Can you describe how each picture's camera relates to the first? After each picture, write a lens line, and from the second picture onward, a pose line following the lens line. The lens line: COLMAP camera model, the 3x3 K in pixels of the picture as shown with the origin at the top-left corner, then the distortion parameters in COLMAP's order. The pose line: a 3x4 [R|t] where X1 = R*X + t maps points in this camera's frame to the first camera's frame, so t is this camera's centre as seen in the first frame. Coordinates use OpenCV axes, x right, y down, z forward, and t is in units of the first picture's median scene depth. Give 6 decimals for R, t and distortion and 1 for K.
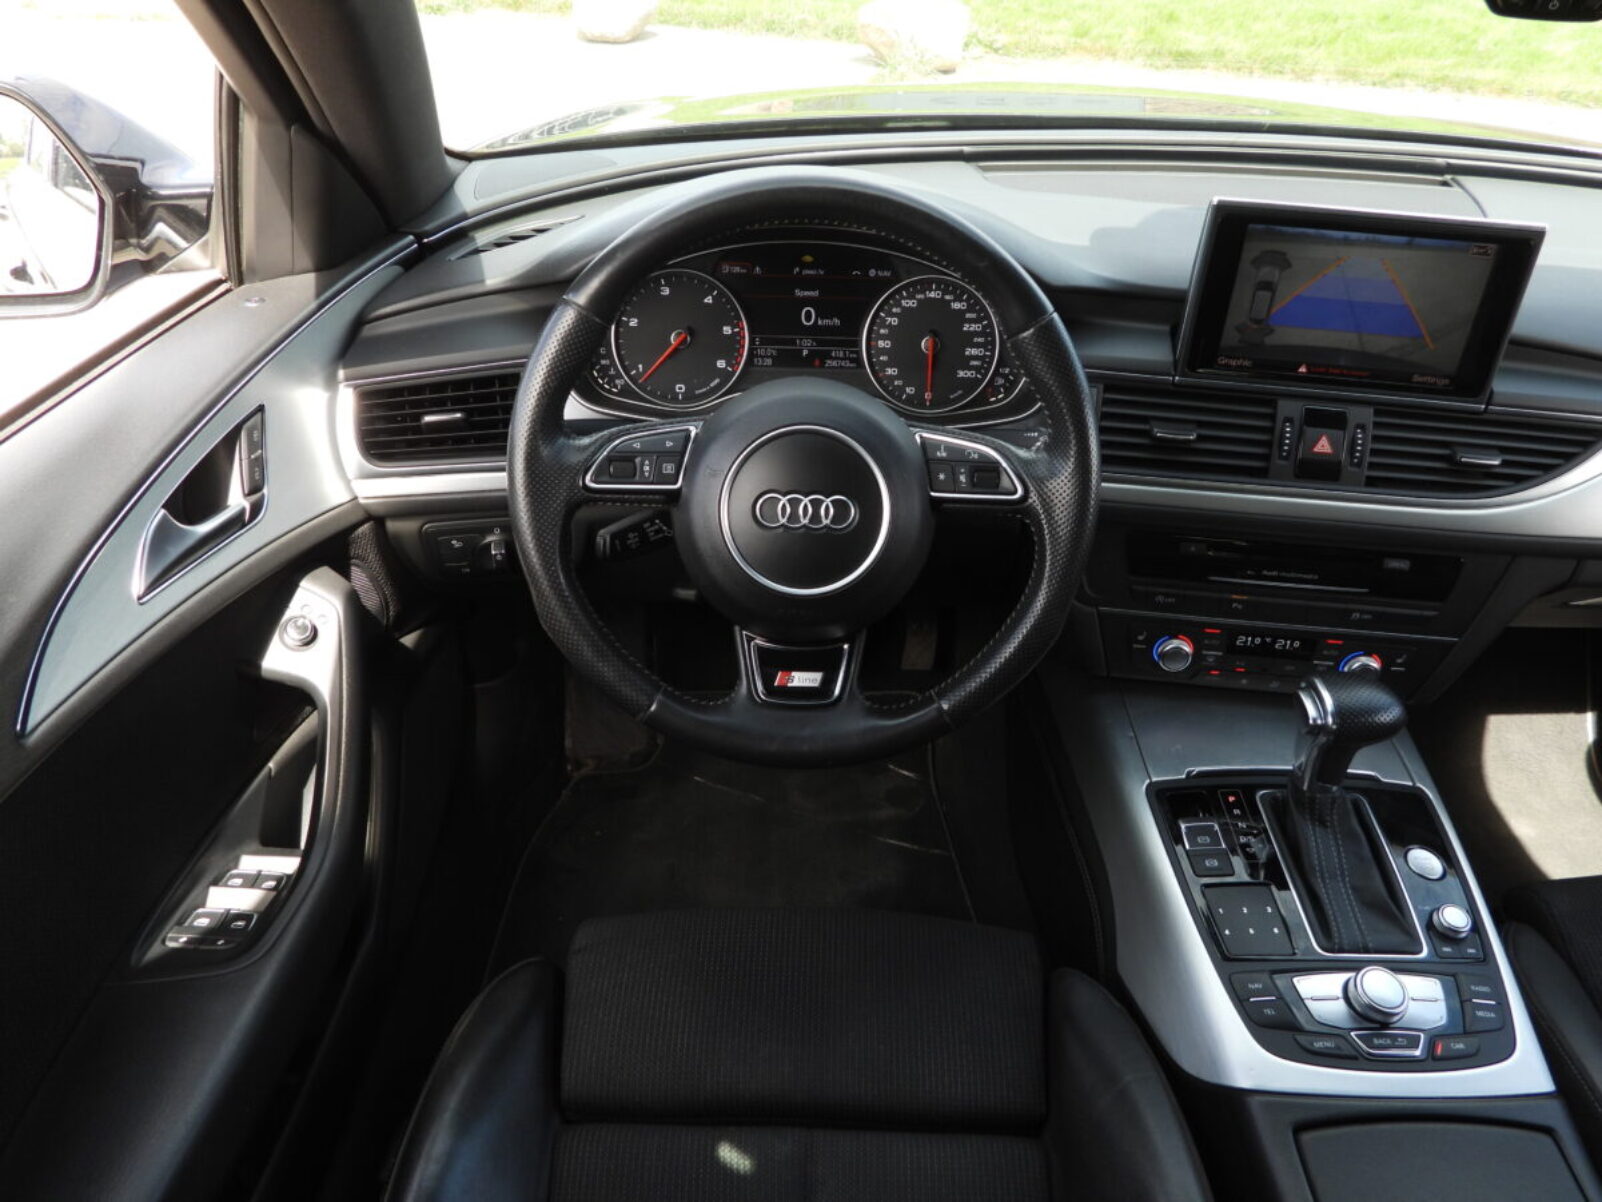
lens RADIAL K [[1133.3, 0, 802.2], [0, 1133.3, 601.7], [0, 0, 1]] dist [-0.018835, 0.004512]
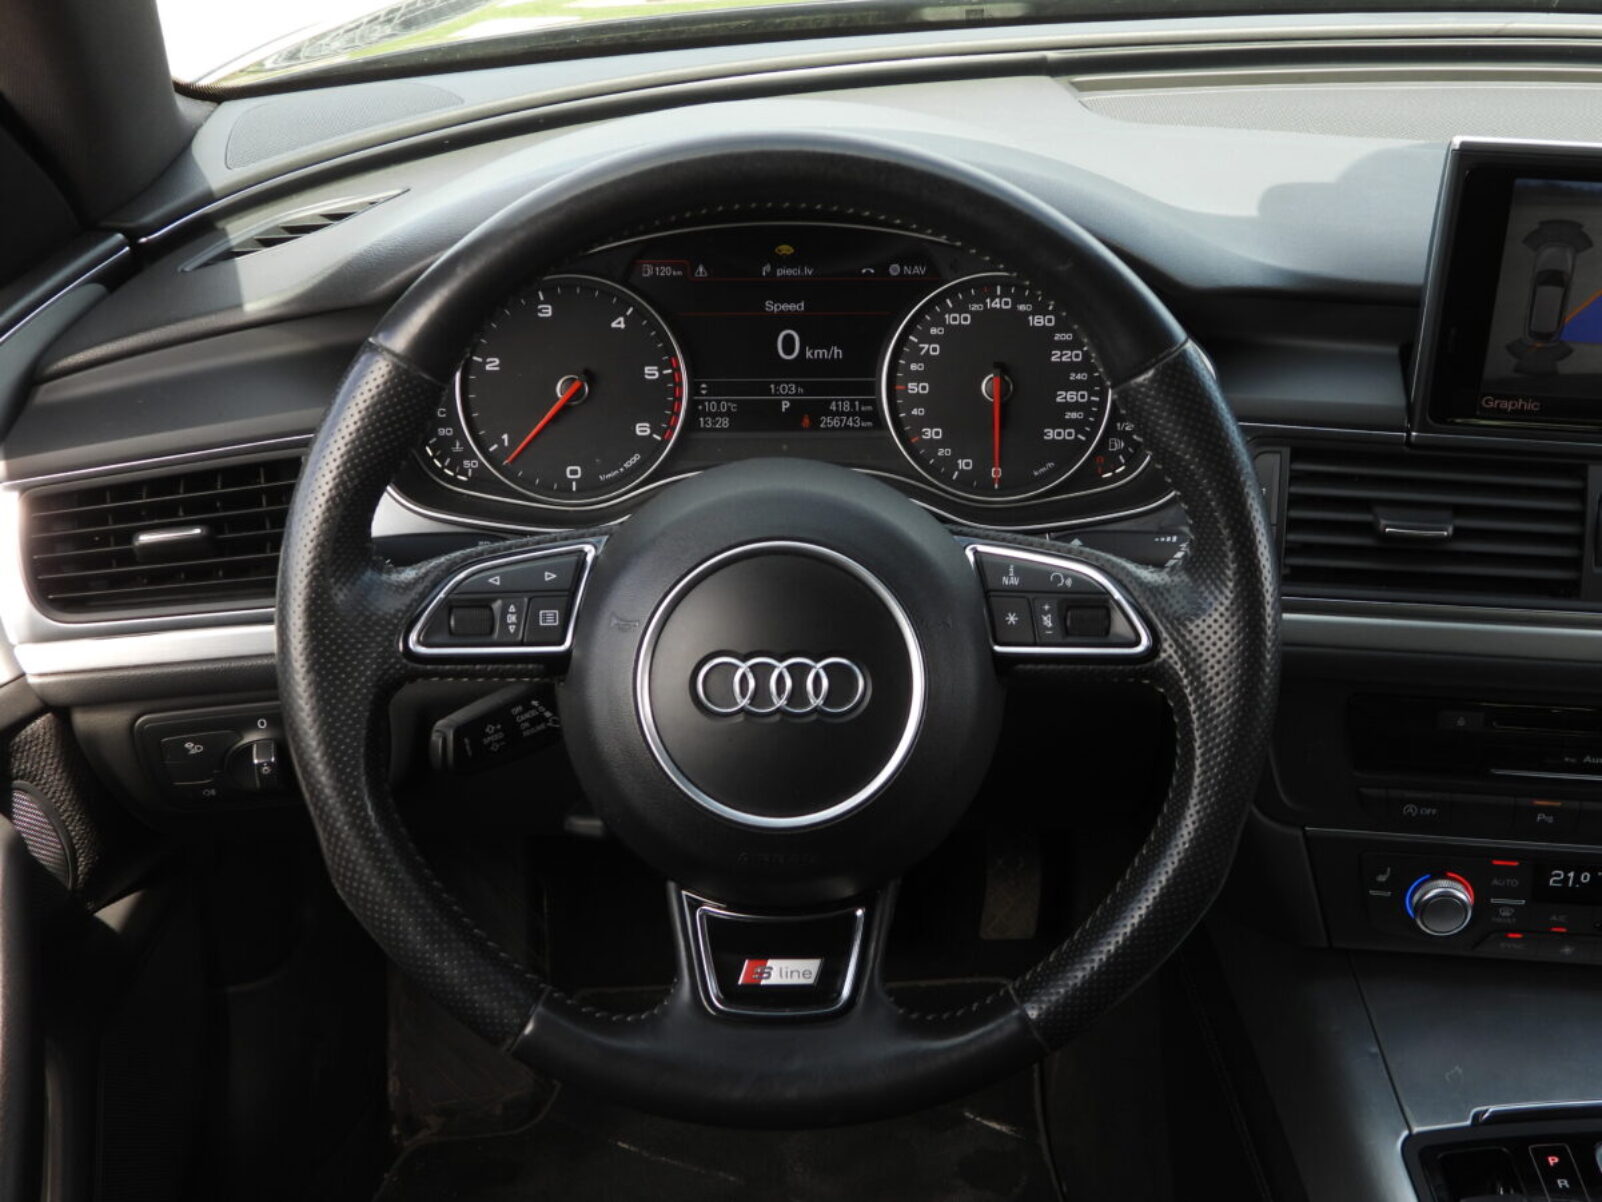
lens RADIAL K [[2033.9, 0, 804.2], [0, 2033.9, 598.9], [0, 0, 1]] dist [-0.028084, 0.000000]
pose [[0.999593, -0.027713, -0.006727, 0.018749], [0.026875, 0.994333, -0.102860, -0.012248], [0.009539, 0.102637, 0.994673, -0.045595]]
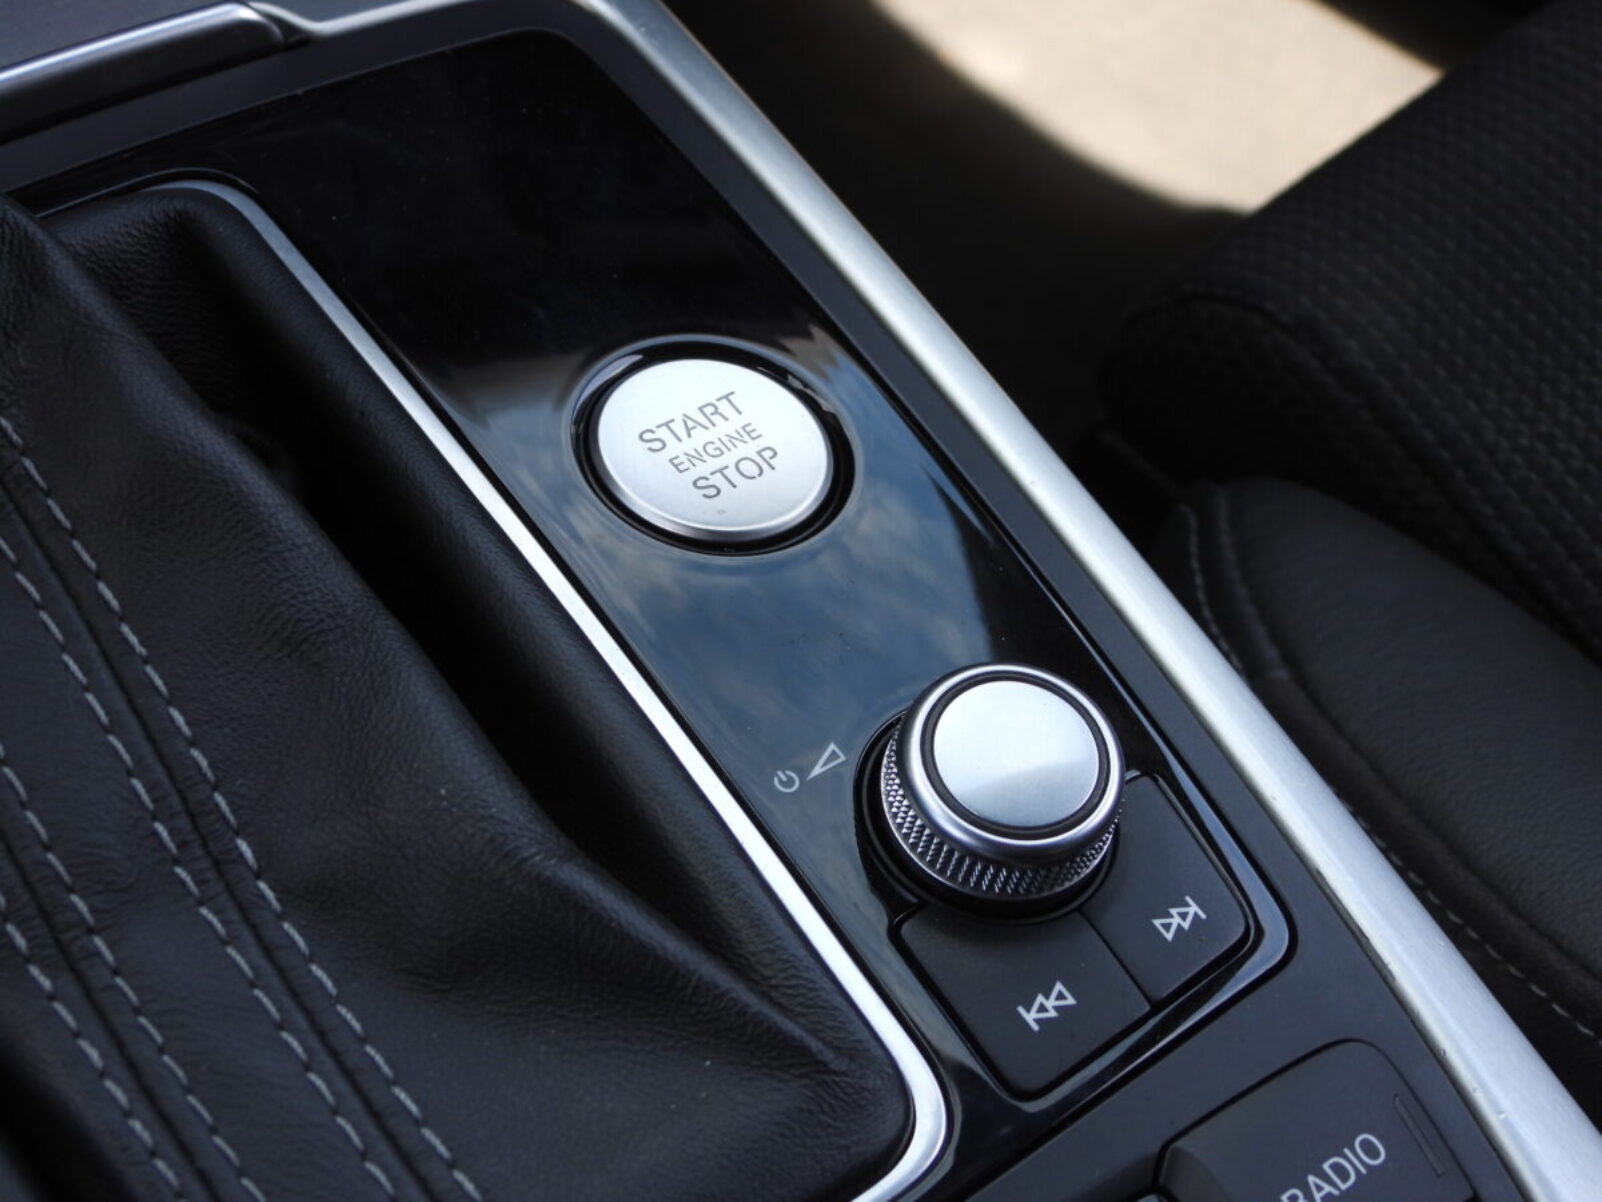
lens RADIAL K [[2577.0, 0, 799.2], [0, 2577.0, 601.0], [0, 0, 1]] dist [-0.105522, 0.000000]
pose [[0.786804, -0.449954, 0.422471, 0.409289], [0.331123, 0.885376, 0.326293, 0.144164], [-0.520862, -0.116839, 0.845607, 0.706043]]
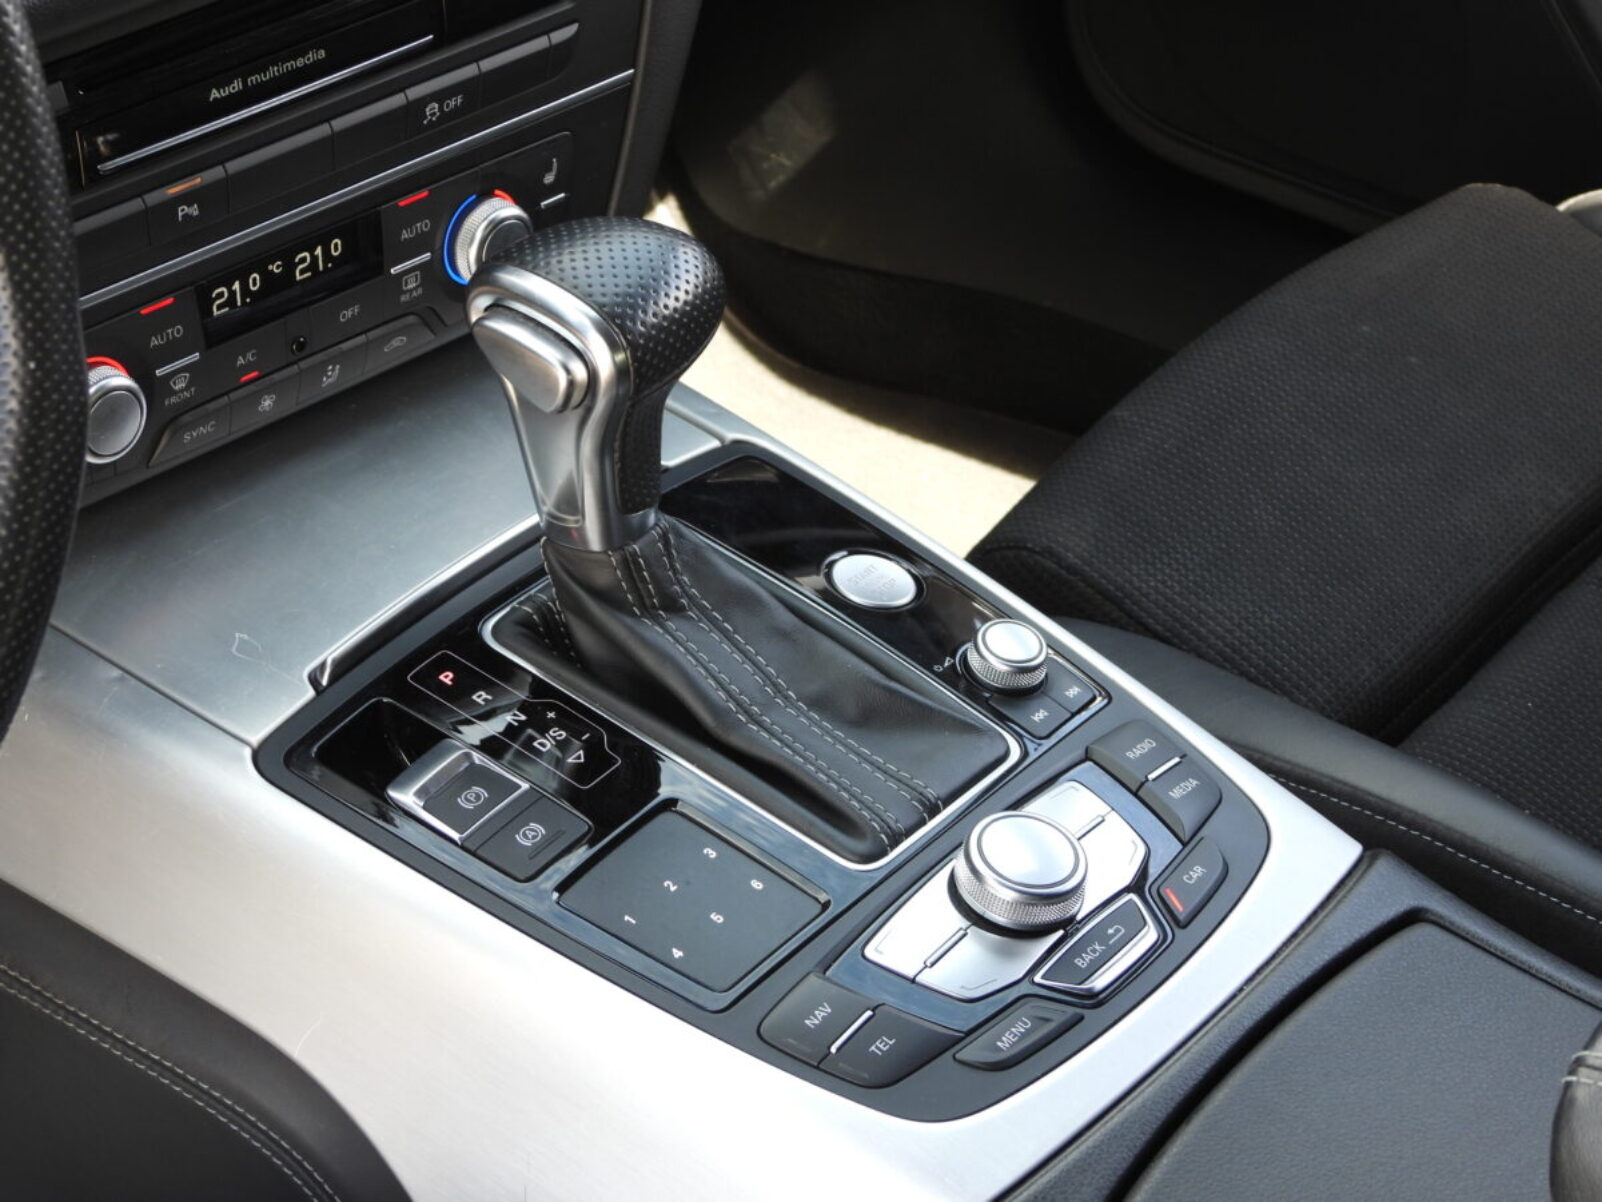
lens RADIAL K [[3762.4, 0, 800.2], [0, 3762.4, 600.1], [0, 0, 1]] dist [-0.183052, 0.000000]
pose [[0.611013, -0.448869, 0.652059, -0.347749], [0.432085, 0.879285, 0.200402, -0.044408], [-0.663299, 0.159297, 0.731204, 0.027418]]
